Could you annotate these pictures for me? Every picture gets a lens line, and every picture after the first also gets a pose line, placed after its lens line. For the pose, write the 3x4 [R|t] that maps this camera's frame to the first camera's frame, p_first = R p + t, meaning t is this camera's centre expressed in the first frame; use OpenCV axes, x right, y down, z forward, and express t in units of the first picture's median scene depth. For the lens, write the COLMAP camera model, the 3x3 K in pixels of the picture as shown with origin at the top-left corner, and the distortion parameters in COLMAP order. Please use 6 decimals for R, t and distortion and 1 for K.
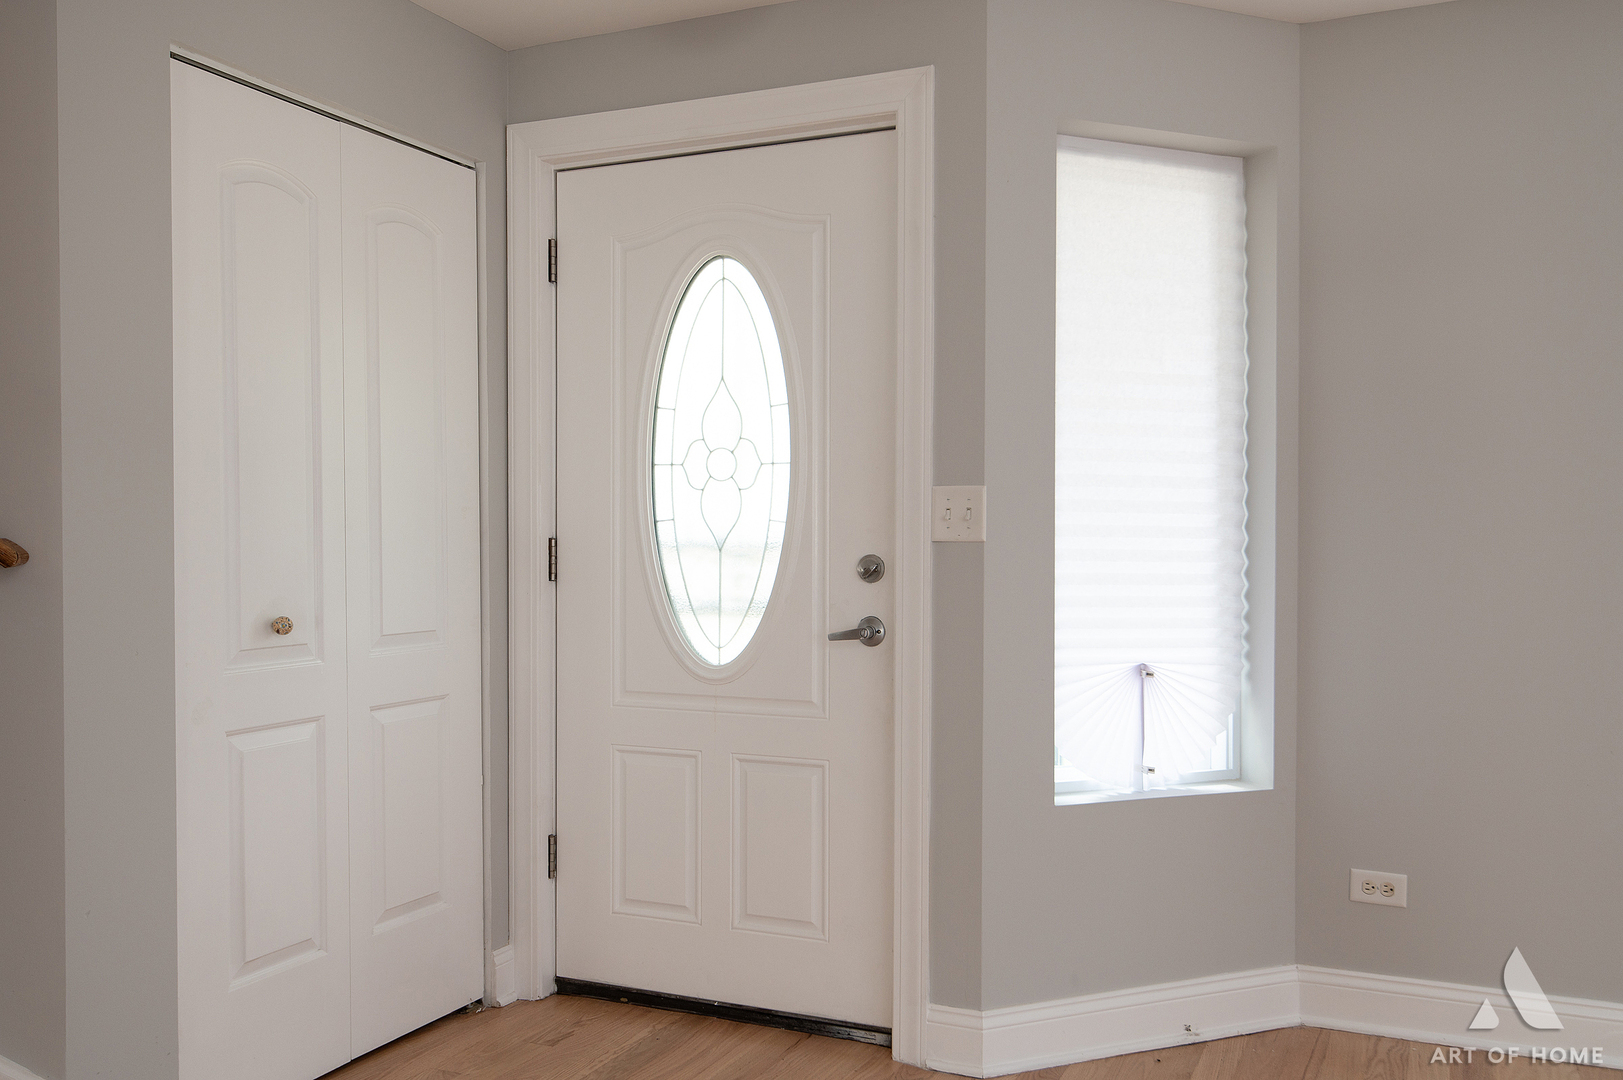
lens RADIAL K [[1435.8, 0, 818.0], [0, 1435.8, 546.6], [0, 0, 1]] dist [0.037654, 0.001876]
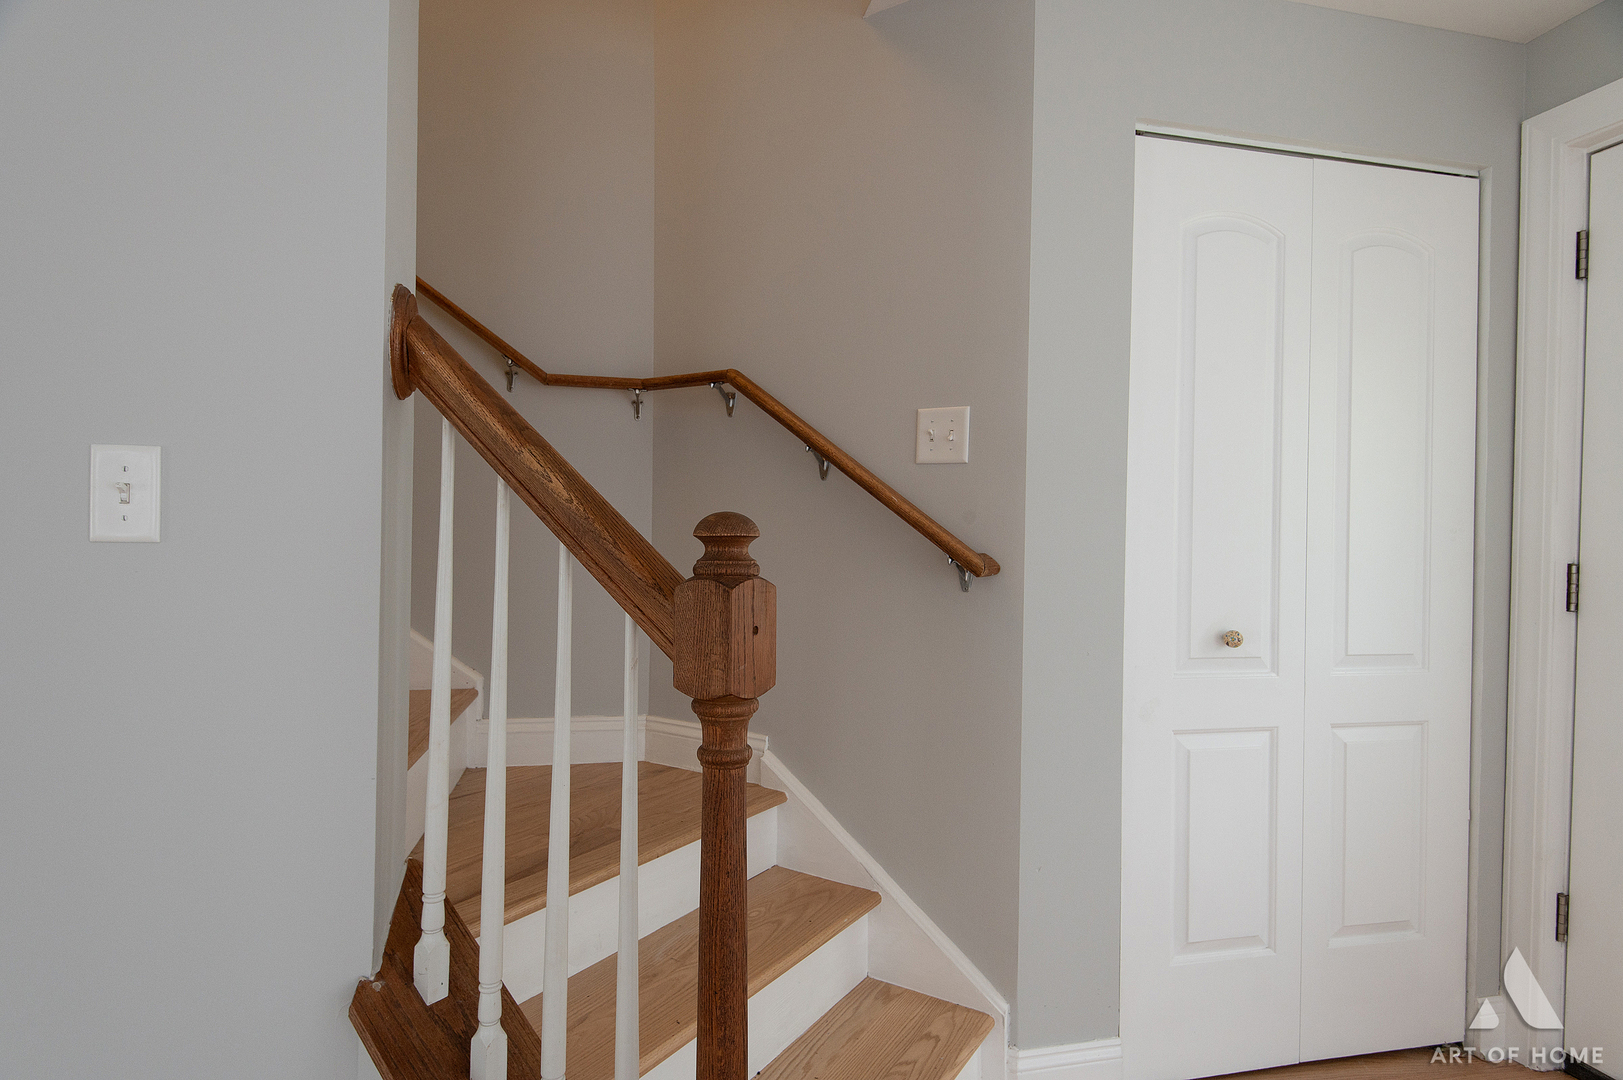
lens RADIAL K [[867.8, 0, 800.8], [0, 867.8, 544.3], [0, 0, 1]] dist [0.001388, -0.003311]
pose [[0.592643, 0.018100, -0.805262, -0.037057], [-0.025089, 0.999677, 0.004006, -0.008850], [0.805074, 0.017829, 0.592906, 0.309542]]
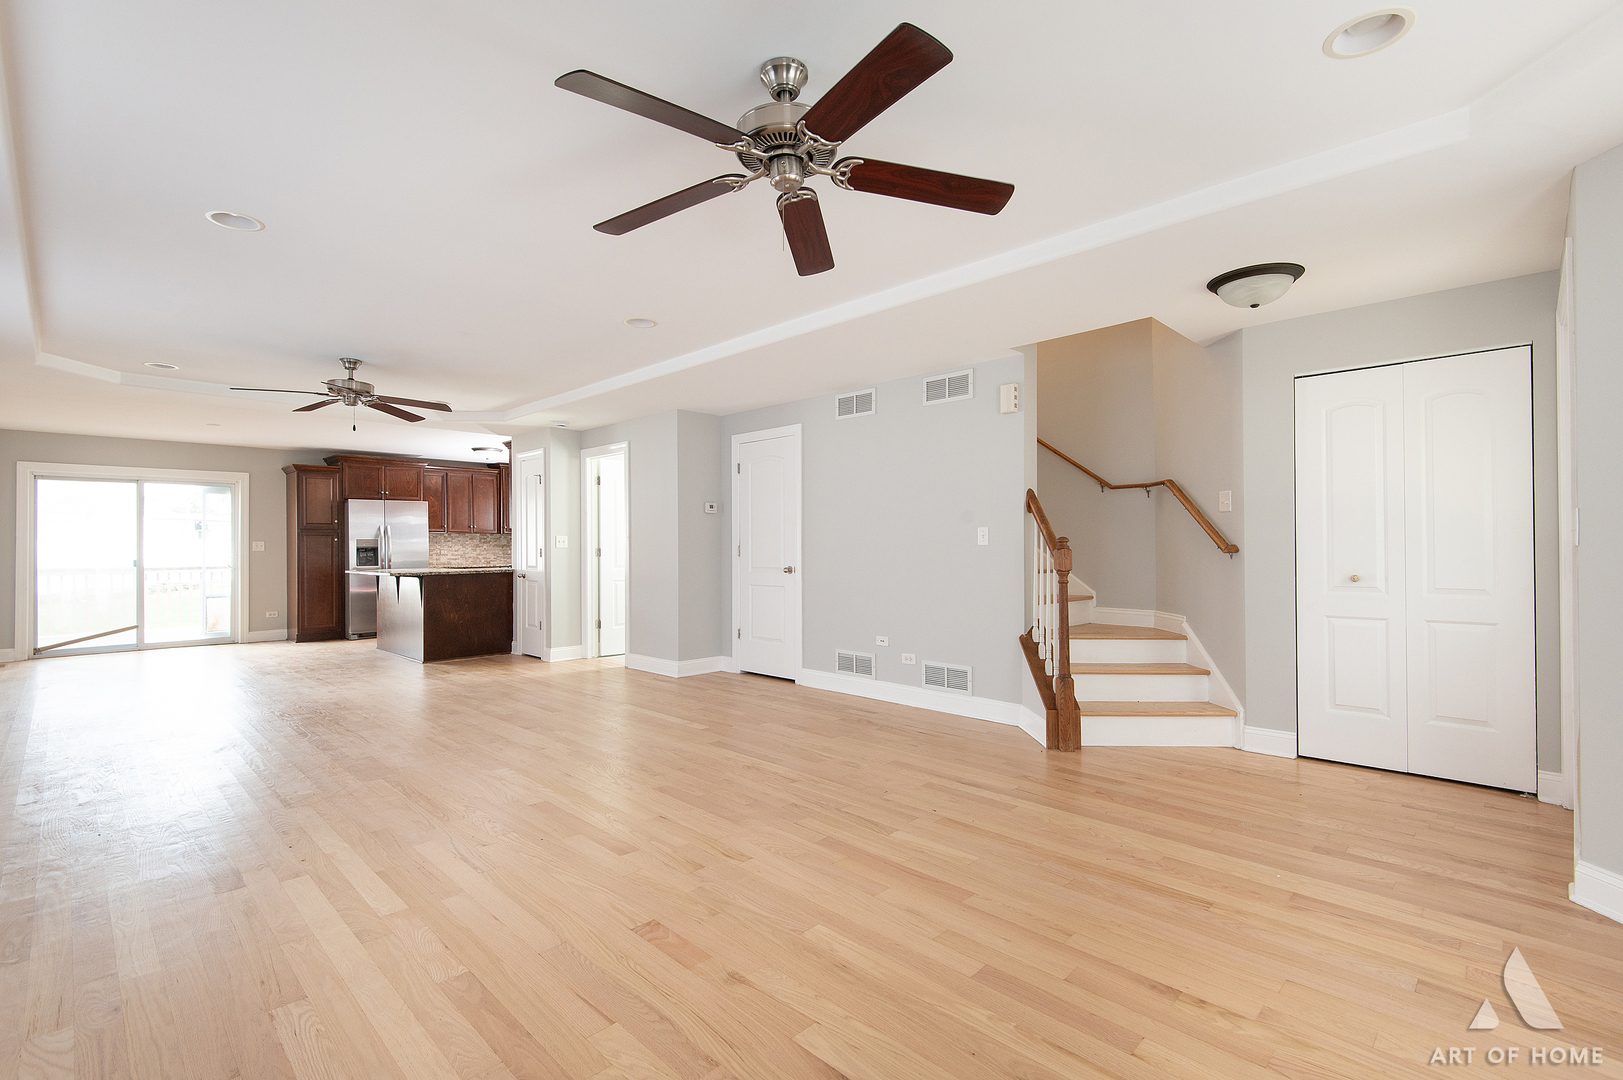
lens RADIAL K [[727.6, 0, 813.5], [0, 727.6, 543.2], [0, 0, 1]] dist [0.023694, -0.004412]
pose [[-0.341465, -0.001687, -0.939893, 1.008910], [-0.001097, 0.999998, -0.001396, -0.004052], [0.939894, 0.000554, -0.341467, 0.473796]]
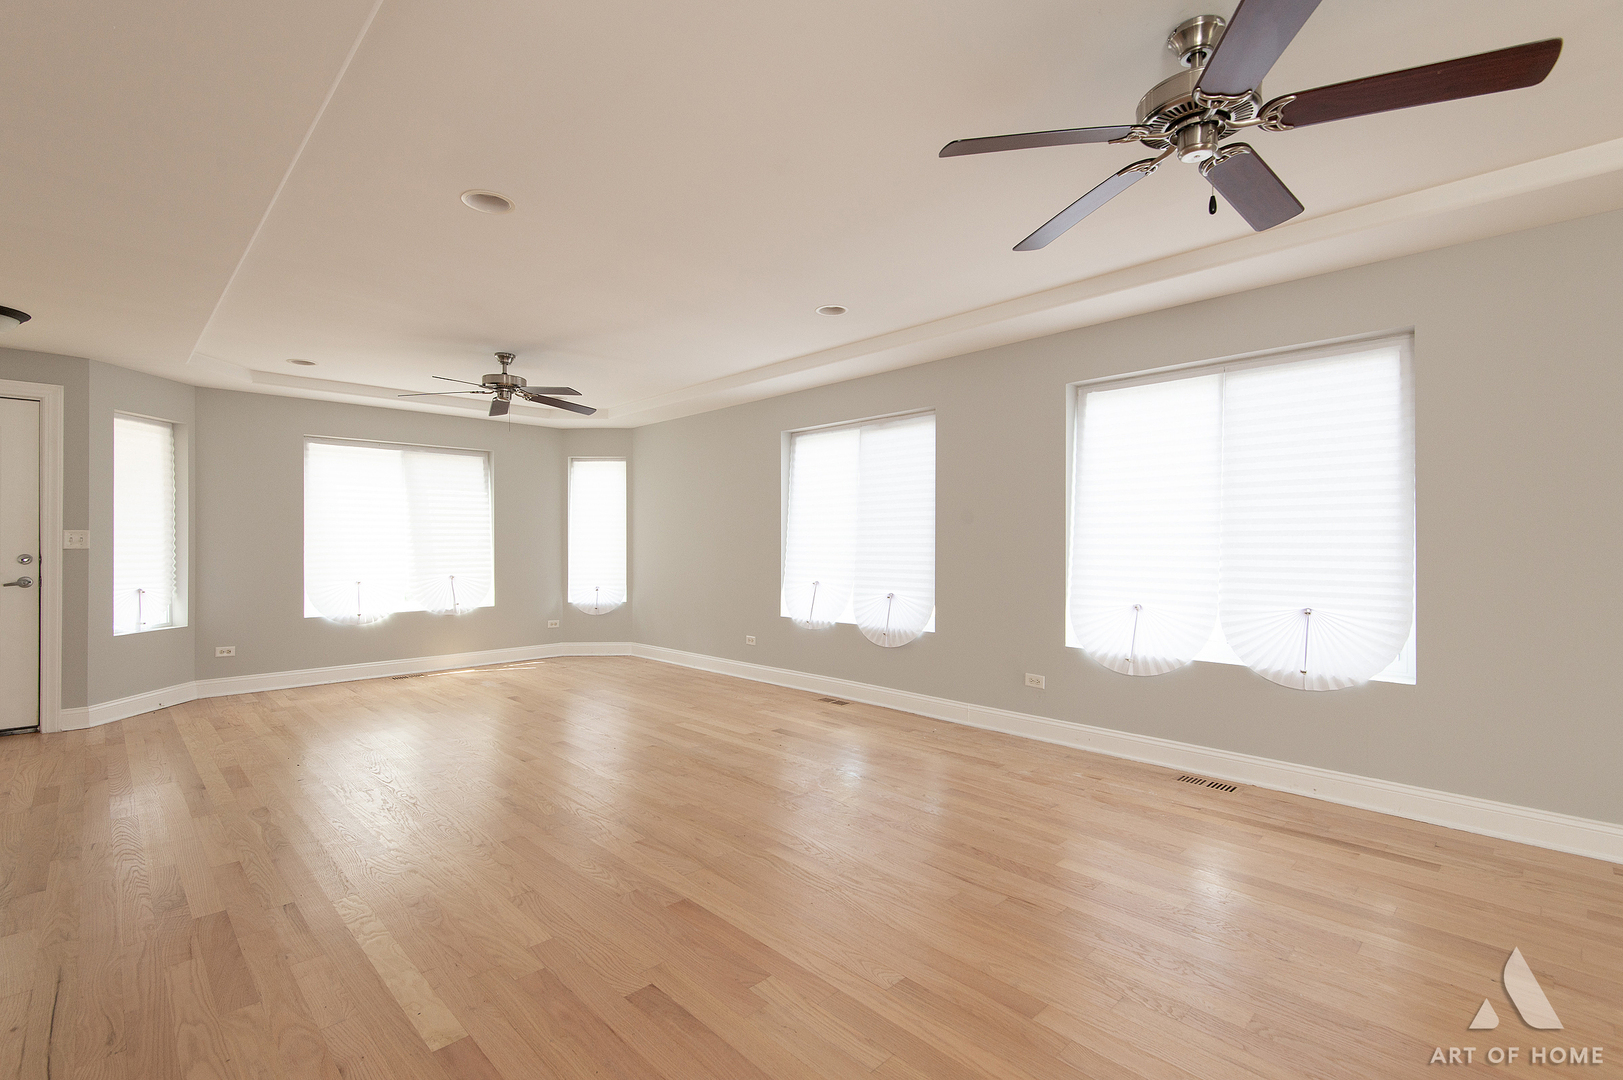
lens RADIAL K [[727.6, 0, 798.6], [0, 727.6, 541.3], [0, 0, 1]] dist [0.023694, -0.004412]
pose [[0.371022, 0.000273, 0.928624, -0.695155], [0.009331, 0.999948, -0.004022, 0.000816], [-0.928577, 0.010157, 0.371000, -0.852138]]
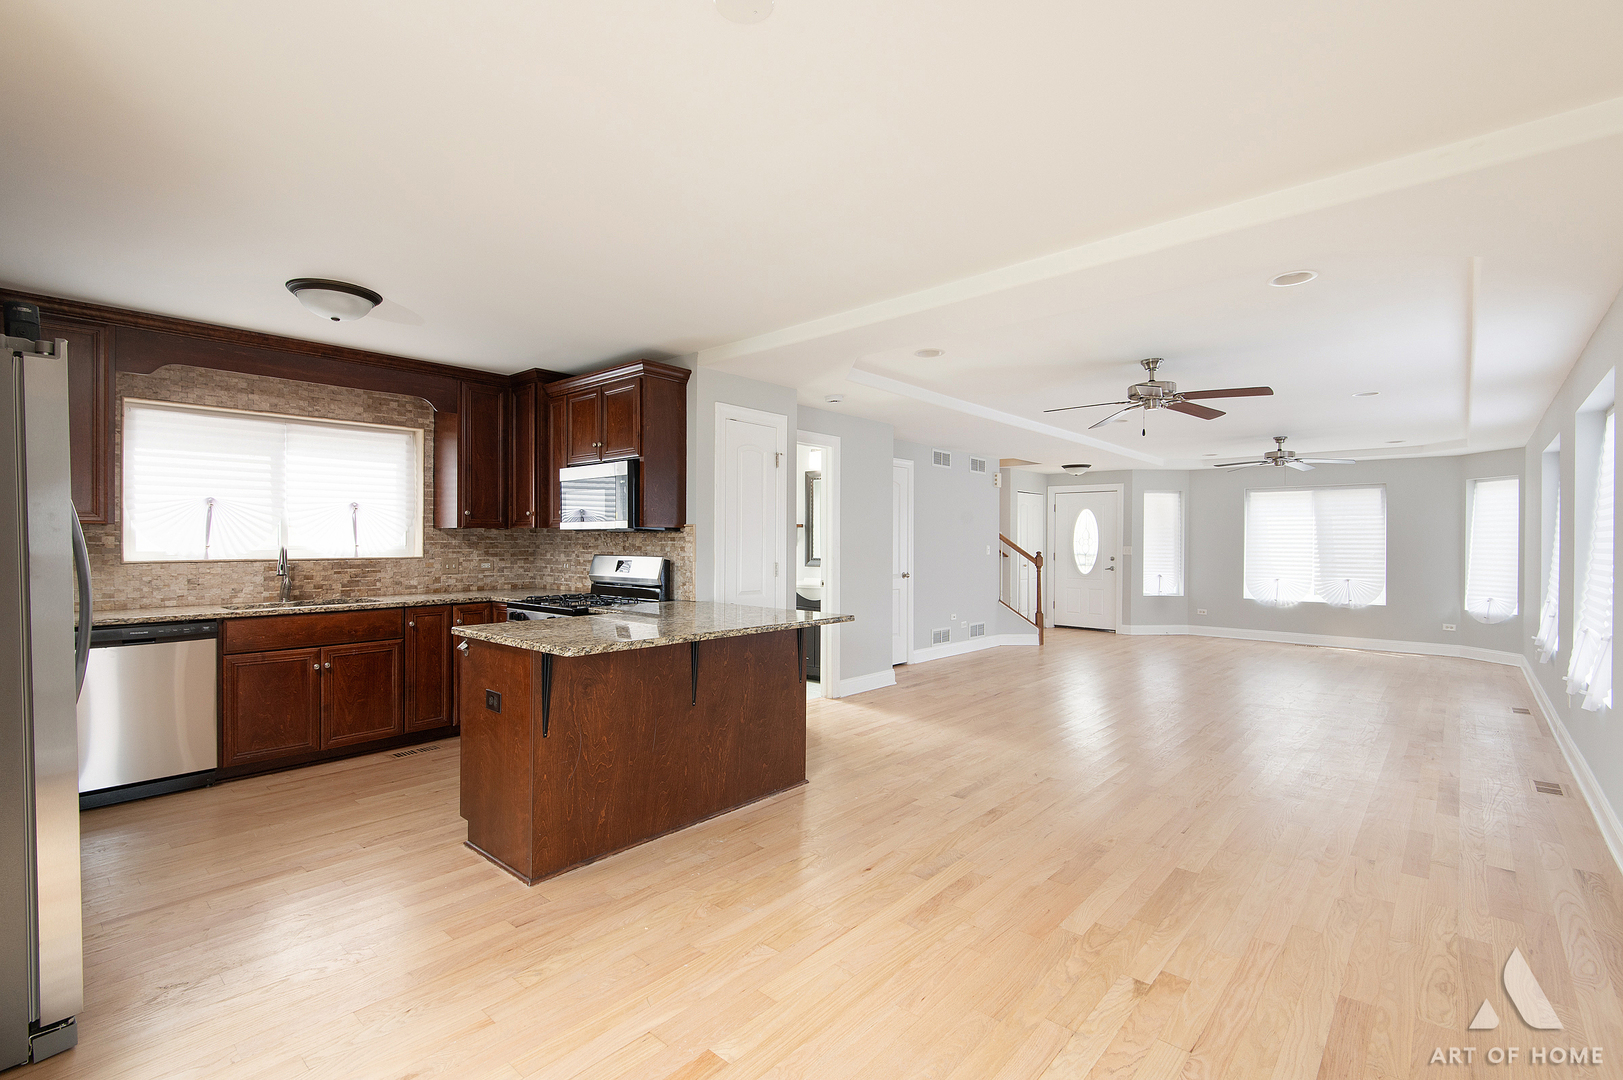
lens RADIAL K [[727.6, 0, 817.7], [0, 727.6, 538.0], [0, 0, 1]] dist [0.023694, -0.004412]
pose [[0.957317, 0.003892, -0.289014, -0.271962], [-0.007781, 0.999894, -0.012310, -0.025752], [0.288936, 0.014034, 0.957246, -2.428547]]
